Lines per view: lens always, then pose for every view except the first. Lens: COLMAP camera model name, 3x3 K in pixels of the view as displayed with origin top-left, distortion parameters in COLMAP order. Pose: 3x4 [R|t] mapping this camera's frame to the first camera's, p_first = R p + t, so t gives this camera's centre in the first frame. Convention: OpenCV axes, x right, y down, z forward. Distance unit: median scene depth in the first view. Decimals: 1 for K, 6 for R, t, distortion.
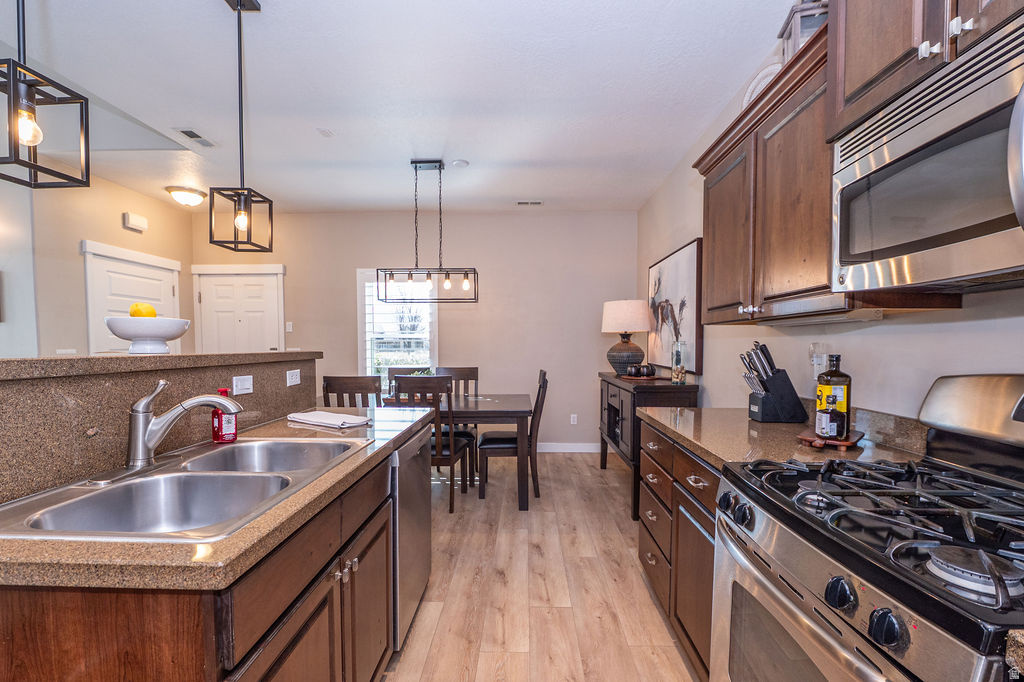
lens RADIAL K [[439.5, 0, 514.3], [0, 439.5, 359.8], [0, 0, 1]] dist [-0.001179, -0.000115]
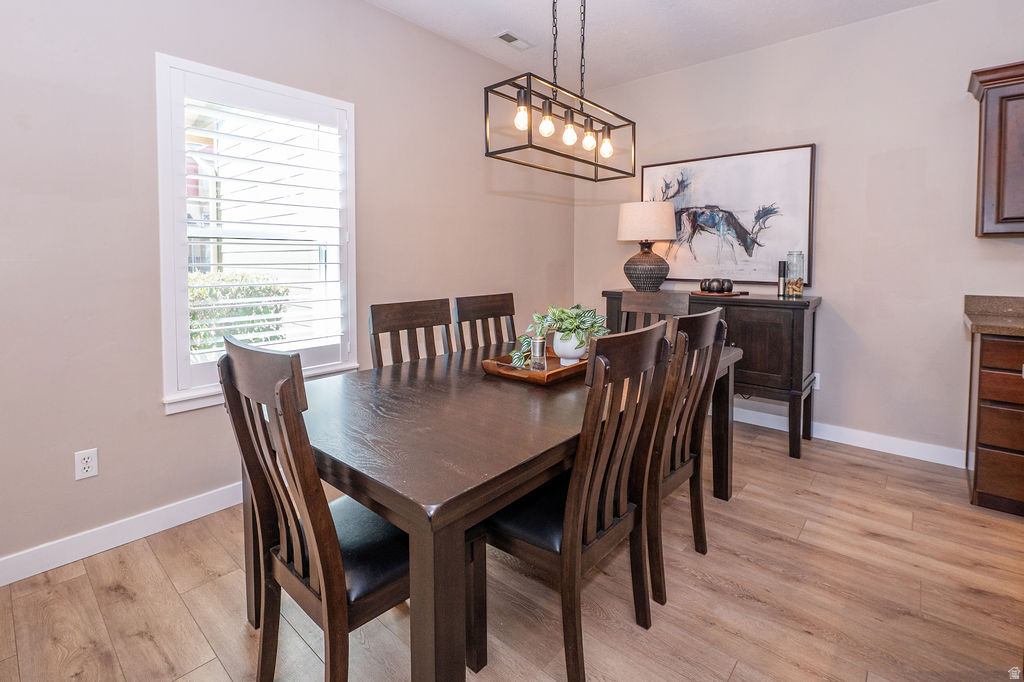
lens RADIAL K [[475.5, 0, 527.2], [0, 475.5, 278.4], [0, 0, 1]] dist [-0.011178, -0.000375]
pose [[0.627356, -0.031782, 0.778084, -0.633668], [0.026744, 0.999457, 0.019261, -0.015866], [-0.778274, 0.008725, 0.627865, 0.668565]]
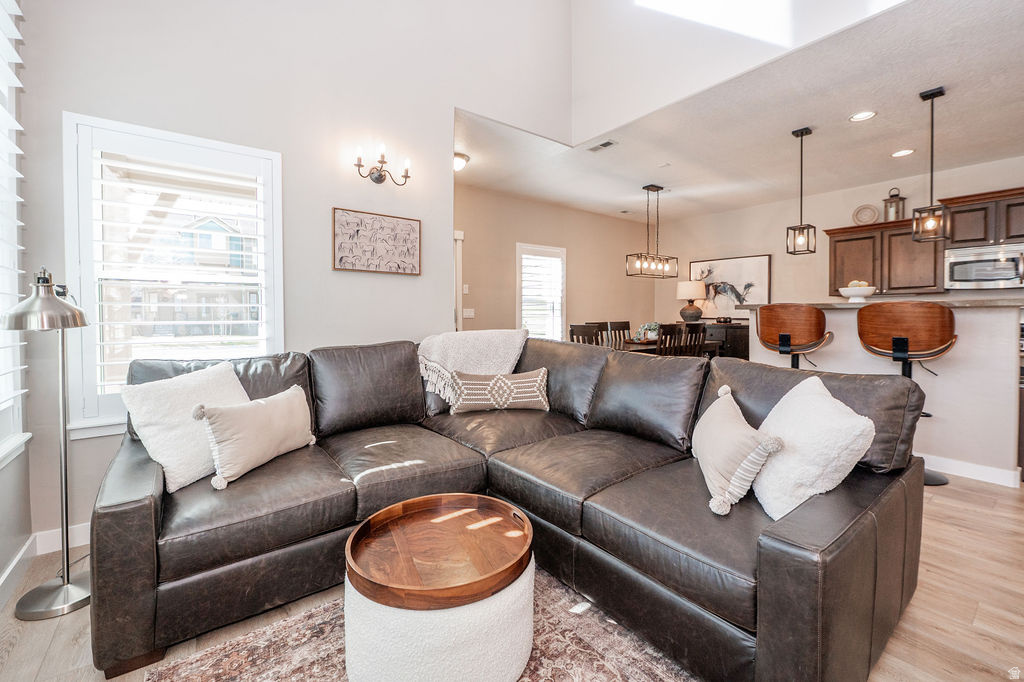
lens RADIAL K [[427.4, 0, 515.1], [0, 427.4, 321.0], [0, 0, 1]] dist [-0.012227, -0.000073]
pose [[0.780481, -0.014251, 0.625017, -1.440761], [0.024952, 0.999654, -0.008366, 0.021104], [-0.624681, 0.022125, 0.780566, 0.141932]]
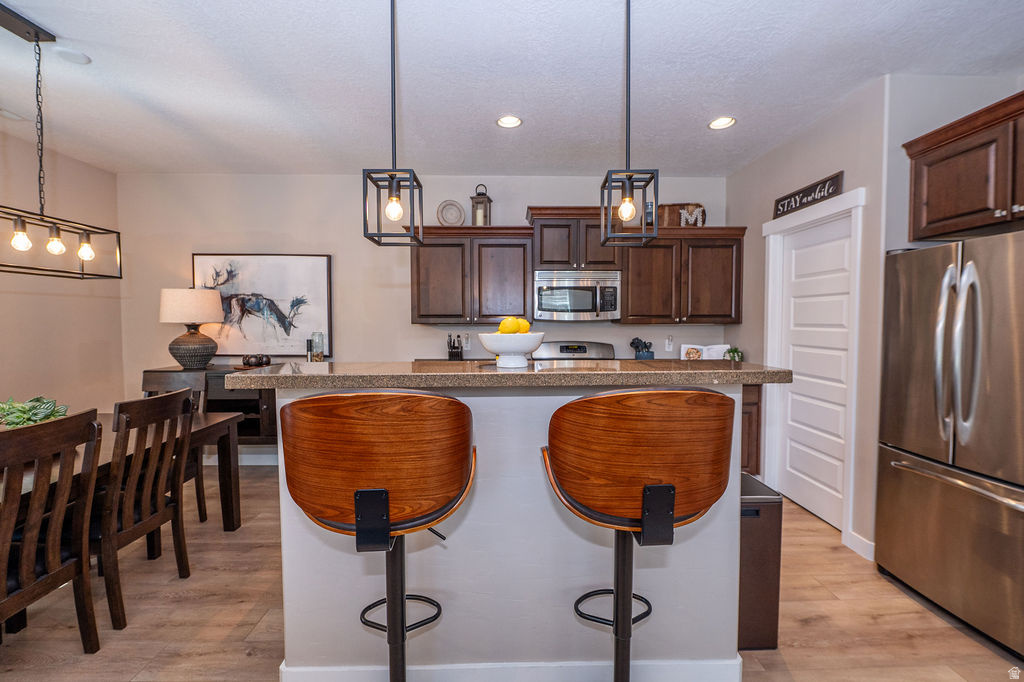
lens RADIAL K [[423.3, 0, 516.4], [0, 423.3, 337.7], [0, 0, 1]] dist [-0.004148, -0.000323]
pose [[-0.051474, -0.041404, 0.997816, -0.726142], [0.034678, 0.998464, 0.043220, -0.049085], [-0.998072, 0.036827, -0.049959, 0.398727]]
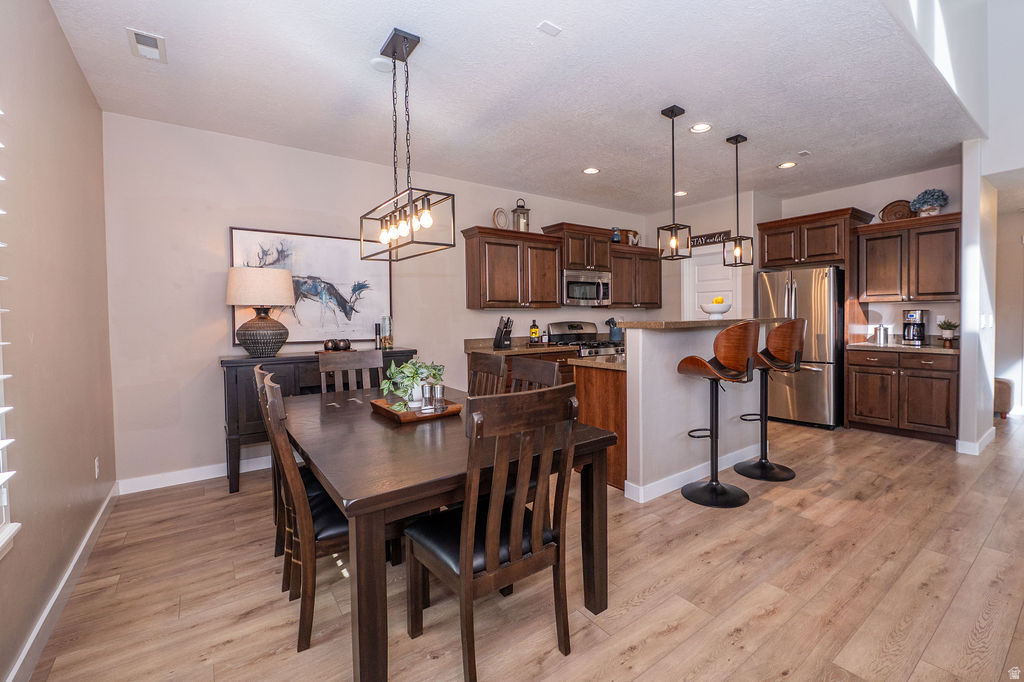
lens RADIAL K [[454.2, 0, 559.7], [0, 454.2, 331.2], [0, 0, 1]] dist [-0.014335, -0.000130]
pose [[-0.650759, -0.018459, 0.759060, -0.825536], [0.036804, 0.997762, 0.055816, -0.045192], [-0.758392, 0.064260, -0.648624, 1.230471]]
